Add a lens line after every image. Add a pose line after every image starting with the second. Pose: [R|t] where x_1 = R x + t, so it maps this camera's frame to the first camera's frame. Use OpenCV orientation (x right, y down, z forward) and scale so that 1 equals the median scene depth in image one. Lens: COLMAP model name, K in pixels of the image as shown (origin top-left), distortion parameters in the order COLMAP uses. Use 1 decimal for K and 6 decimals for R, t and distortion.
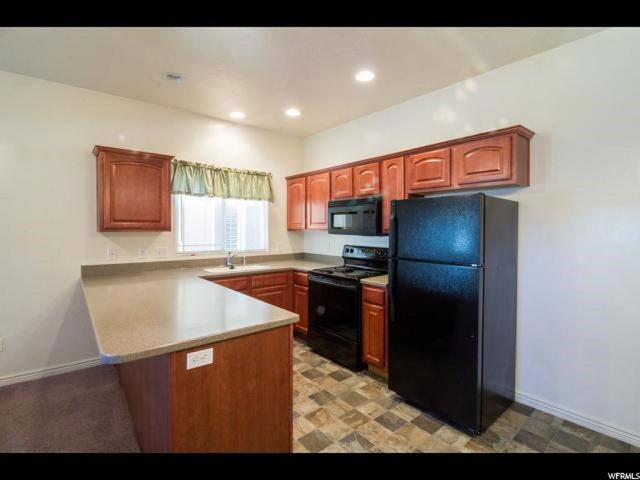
lens RADIAL K [[305.9, 0, 318.4], [0, 305.9, 238.4], [0, 0, 1]] dist [-0.006197, -0.000804]
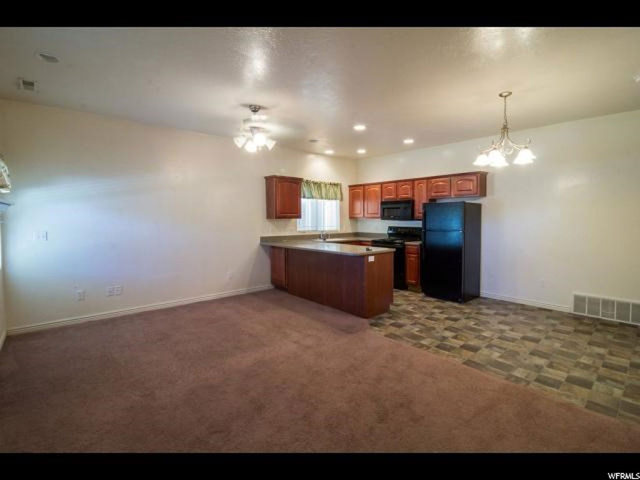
lens RADIAL K [[305.9, 0, 322.0], [0, 305.9, 235.9], [0, 0, 1]] dist [-0.006197, -0.000804]
pose [[0.999703, -0.006838, 0.023394, -0.380644], [0.006213, 0.999625, 0.026687, 0.030583], [-0.023567, -0.026534, 0.999370, -0.824177]]
